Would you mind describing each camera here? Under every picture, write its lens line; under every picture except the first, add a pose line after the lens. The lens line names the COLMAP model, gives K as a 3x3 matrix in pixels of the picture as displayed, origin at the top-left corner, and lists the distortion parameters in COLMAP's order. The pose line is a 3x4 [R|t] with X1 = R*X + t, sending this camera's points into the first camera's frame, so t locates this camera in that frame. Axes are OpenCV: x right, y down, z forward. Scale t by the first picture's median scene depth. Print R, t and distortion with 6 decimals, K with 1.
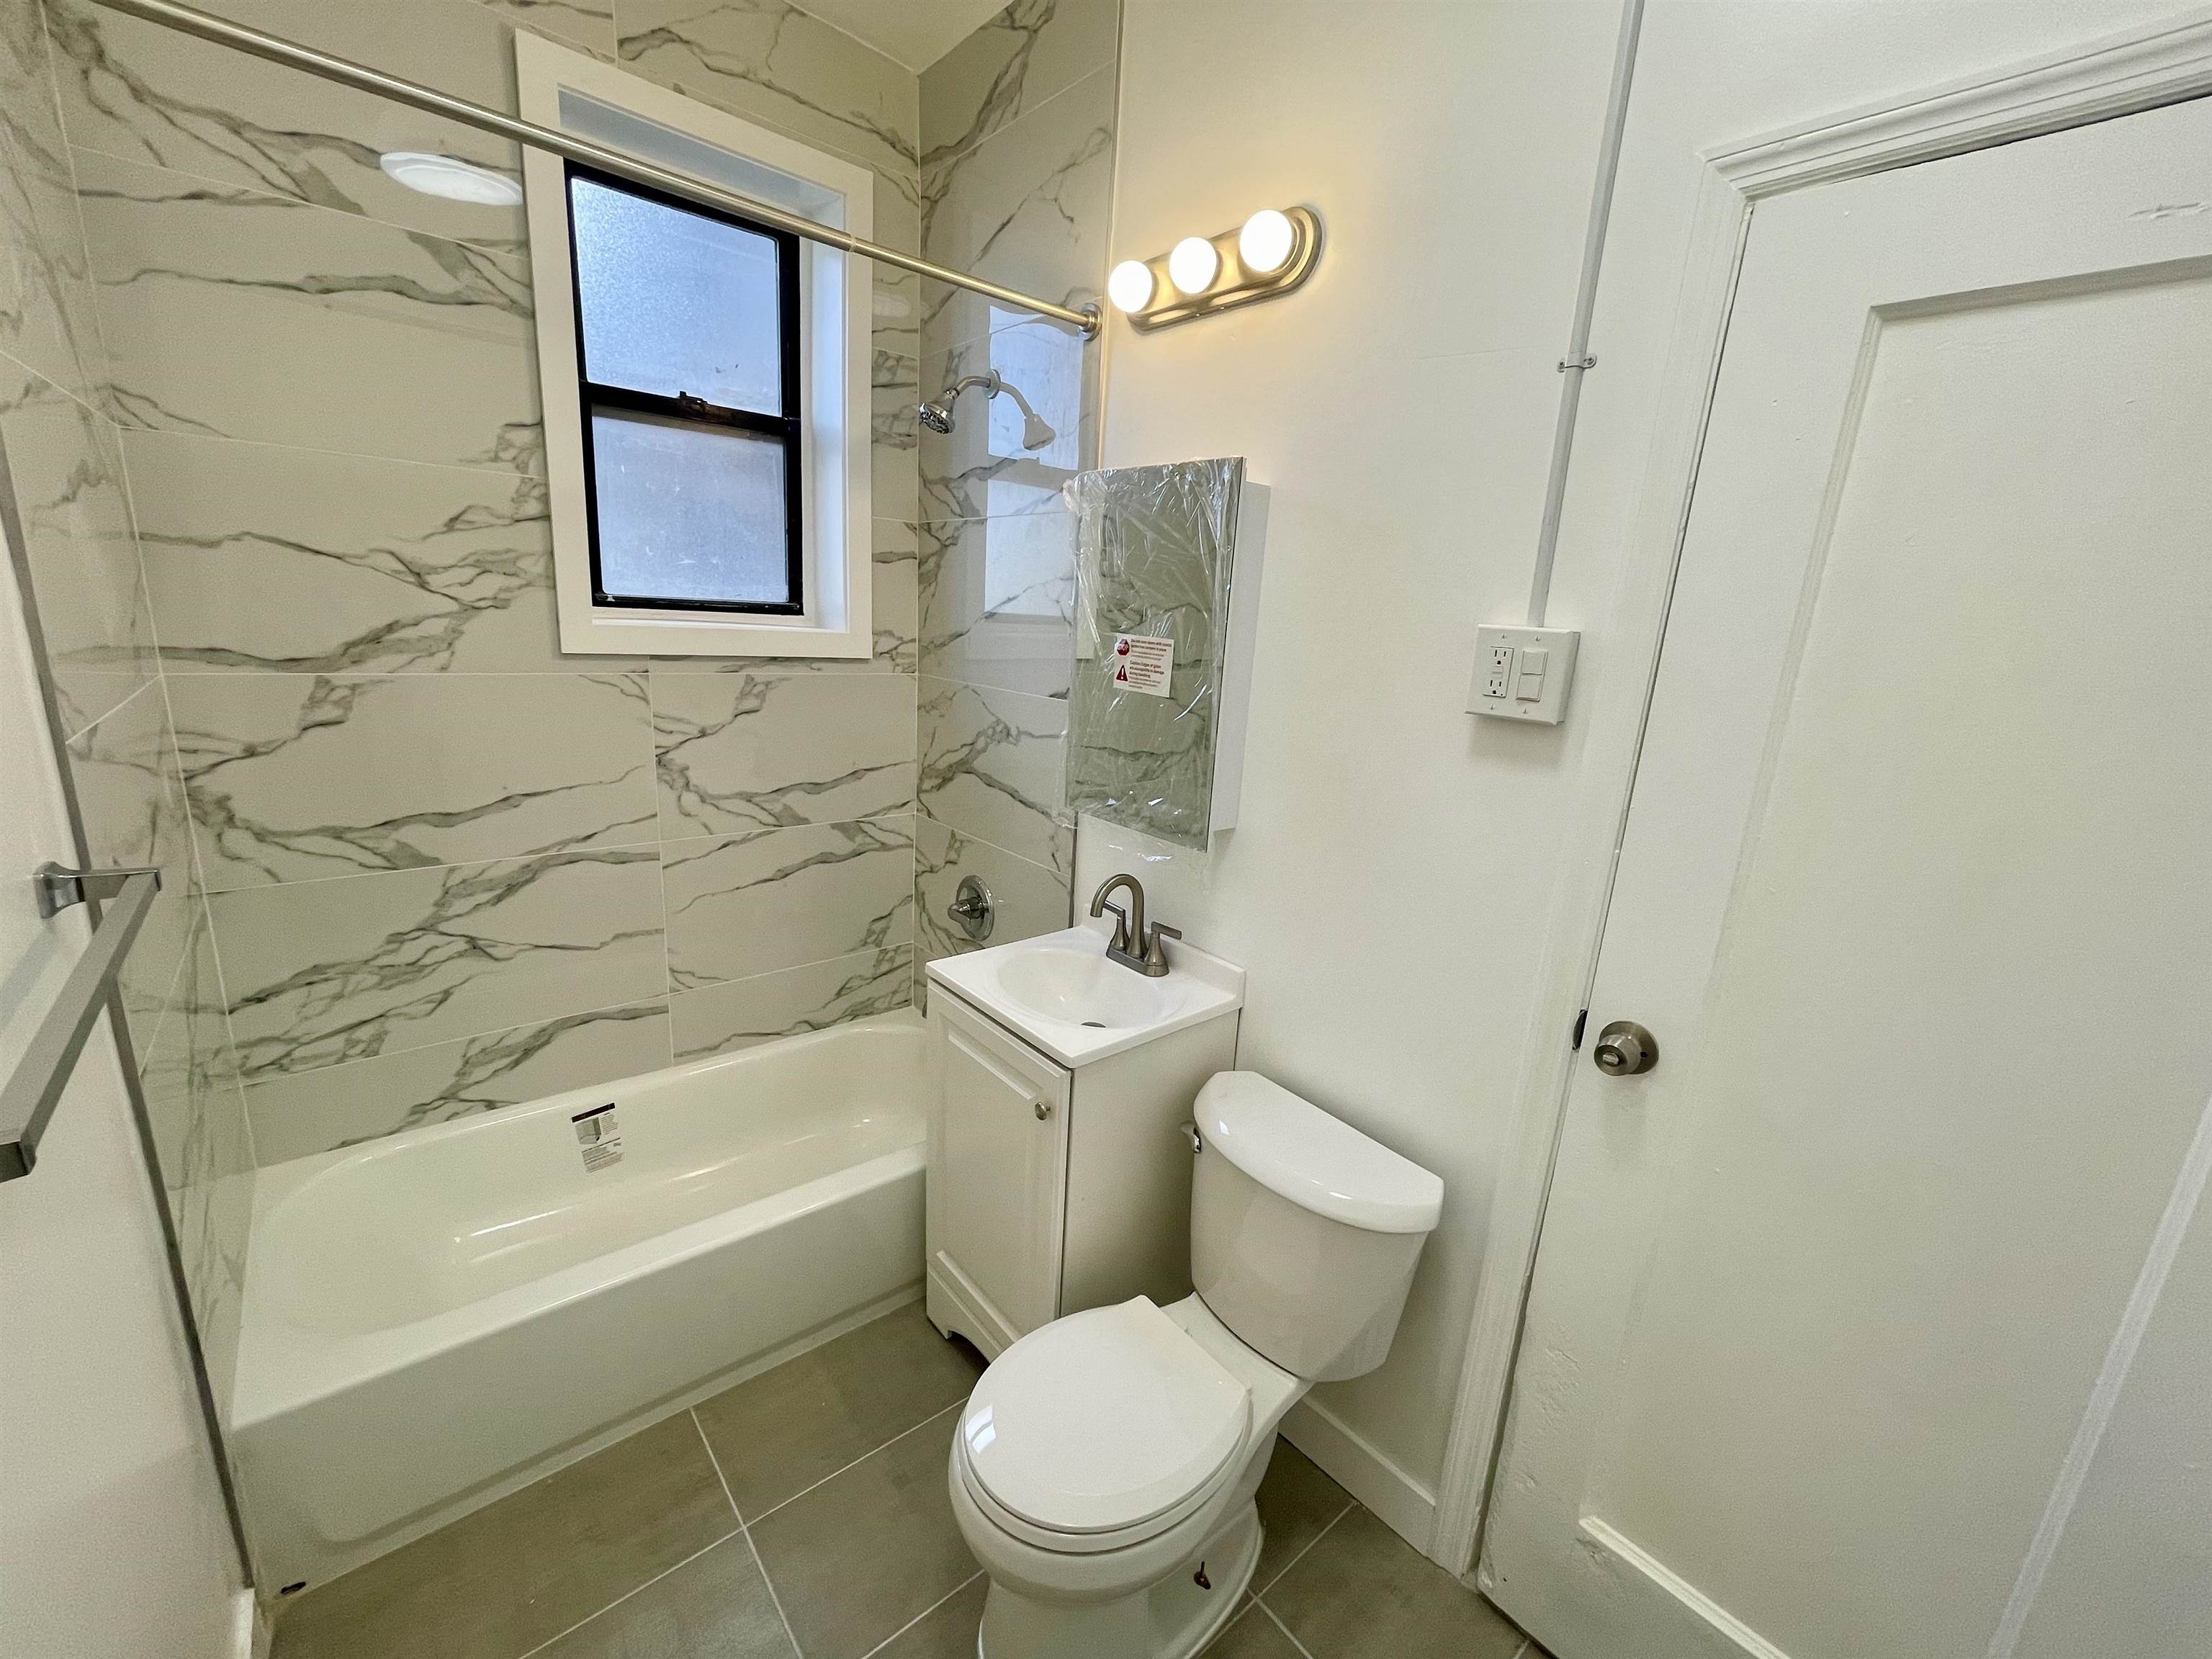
lens RADIAL K [[892.0, 0, 1101.6], [0, 892.0, 829.9], [0, 0, 1]] dist [-0.002107, -0.000333]
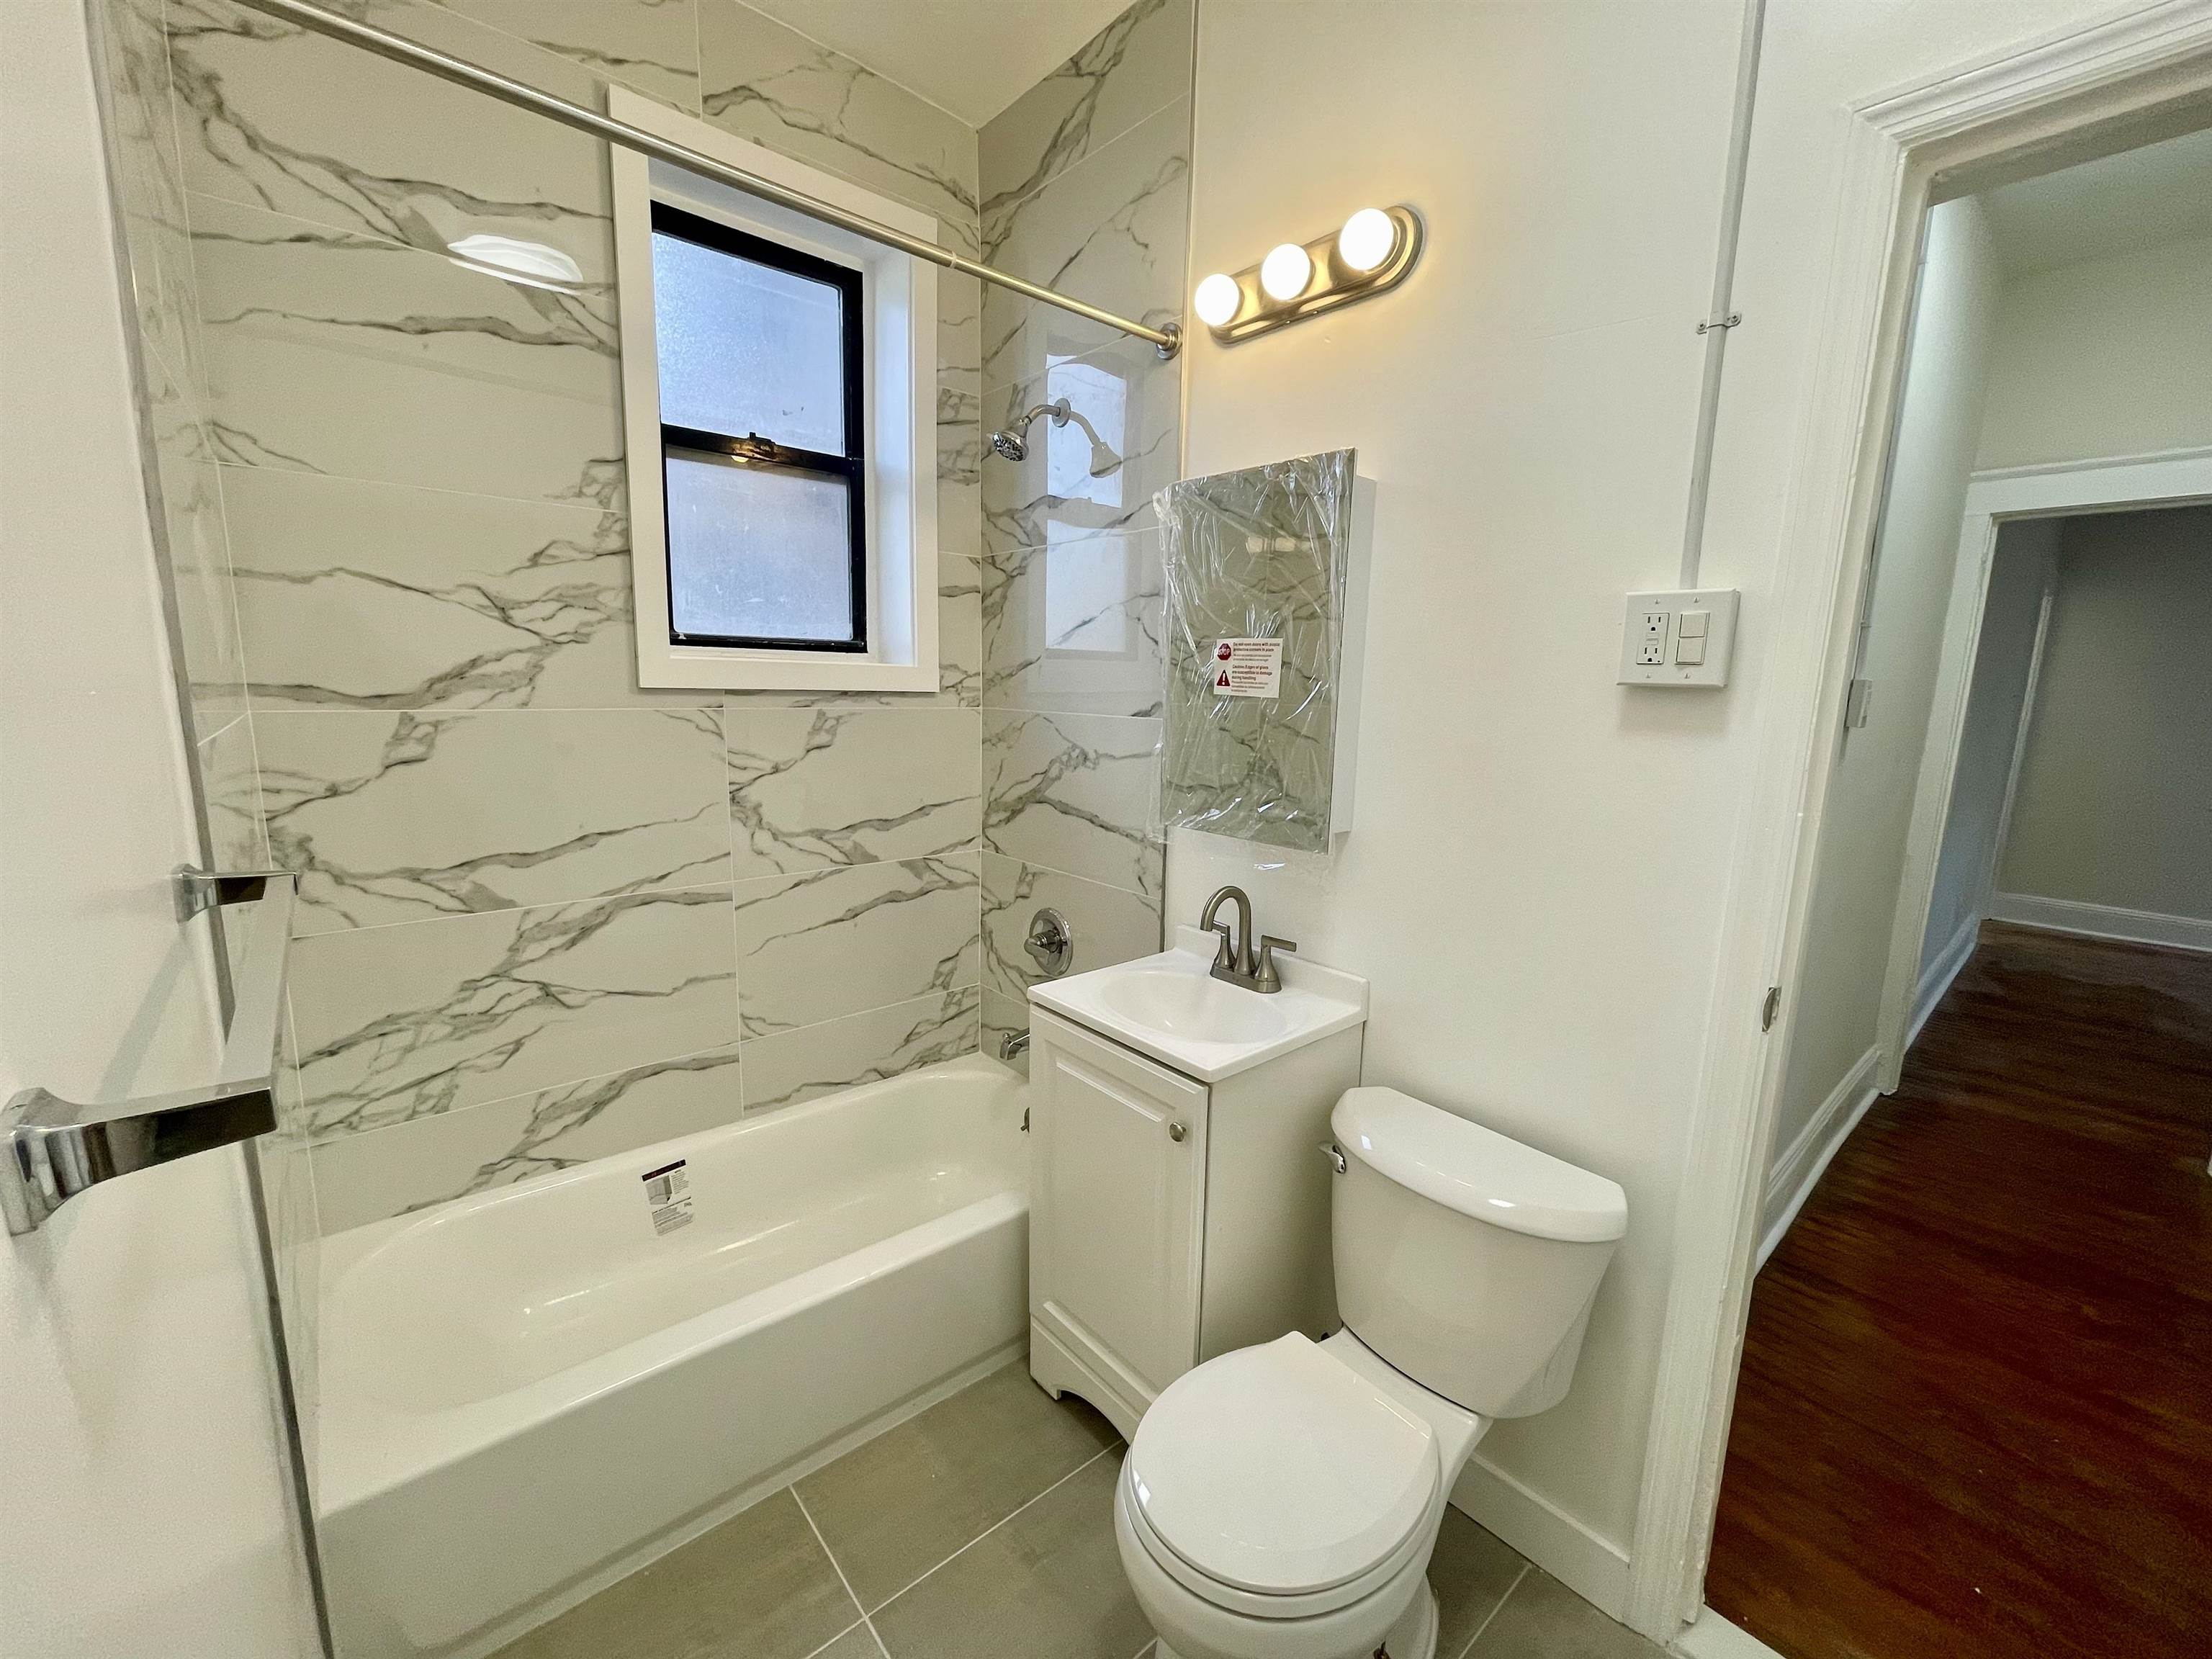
lens RADIAL K [[892.0, 0, 1101.6], [0, 892.0, 829.9], [0, 0, 1]] dist [-0.002107, -0.000333]
pose [[0.999261, -0.038414, 0.000902, -0.110074], [0.038375, 0.996491, -0.074378, 0.053536], [0.001958, 0.074358, 0.997230, 0.033584]]
